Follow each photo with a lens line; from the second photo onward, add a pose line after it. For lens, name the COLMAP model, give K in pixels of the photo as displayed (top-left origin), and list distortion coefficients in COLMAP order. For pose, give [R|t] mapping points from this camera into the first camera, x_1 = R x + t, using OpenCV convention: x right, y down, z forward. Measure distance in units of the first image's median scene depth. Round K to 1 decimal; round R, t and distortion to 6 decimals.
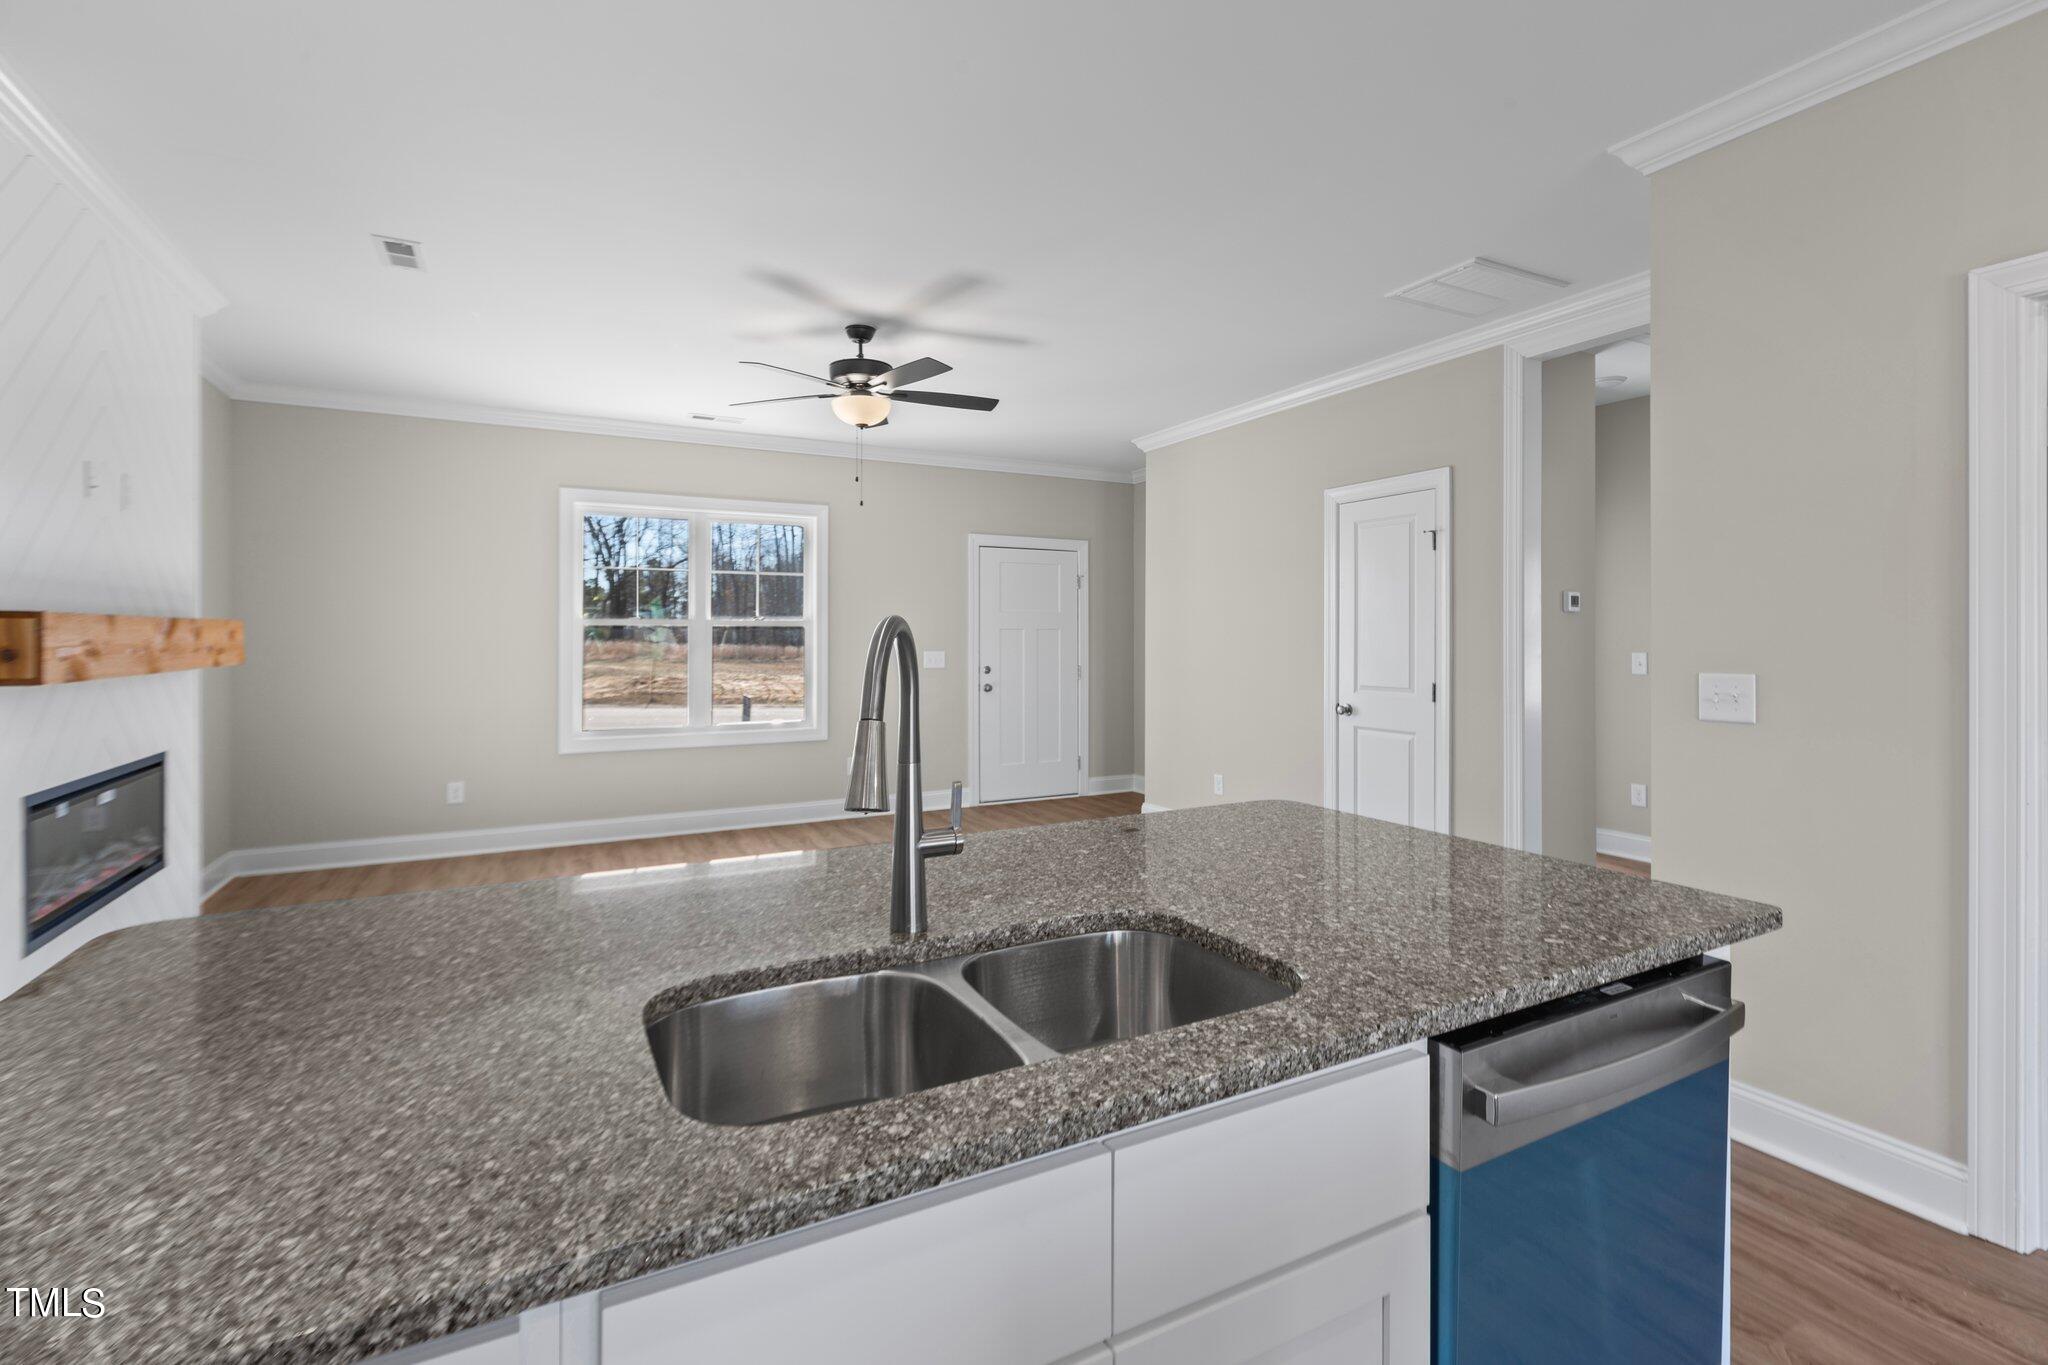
lens RADIAL K [[928.8, 0, 1024.7], [0, 928.8, 629.5], [0, 0, 1]] dist [-0.001119, -0.000111]
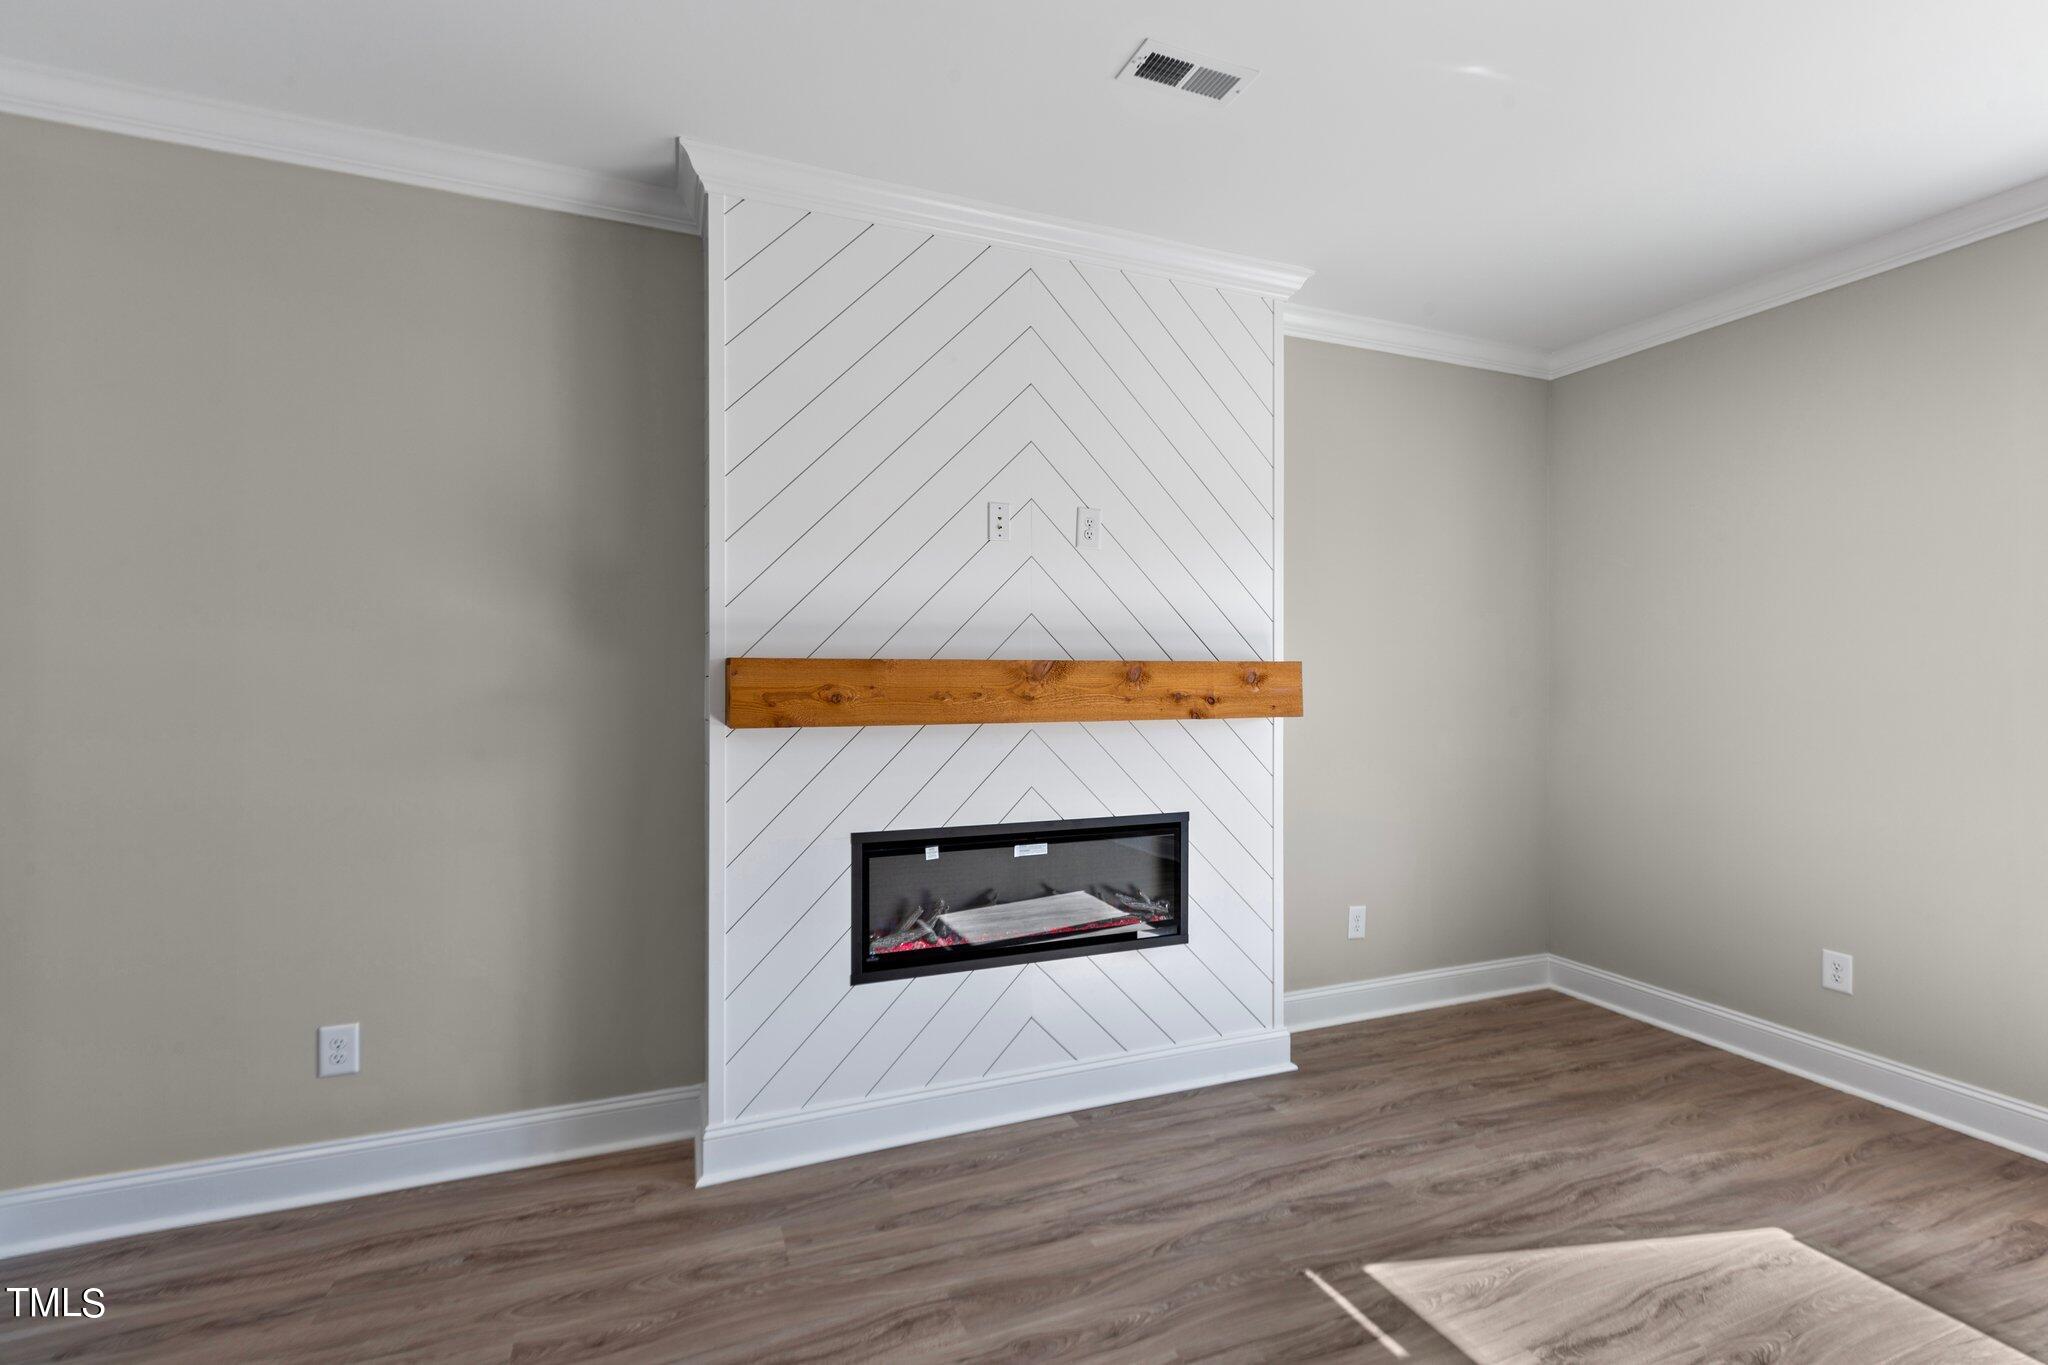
lens RADIAL K [[928.8, 0, 1036.3], [0, 928.8, 680.7], [0, 0, 1]] dist [-0.001119, -0.000111]
pose [[-0.095166, 0.008457, -0.995426, -0.034500], [0.002057, 0.999963, 0.008299, -0.001031], [0.995459, -0.001258, -0.095179, 0.864742]]
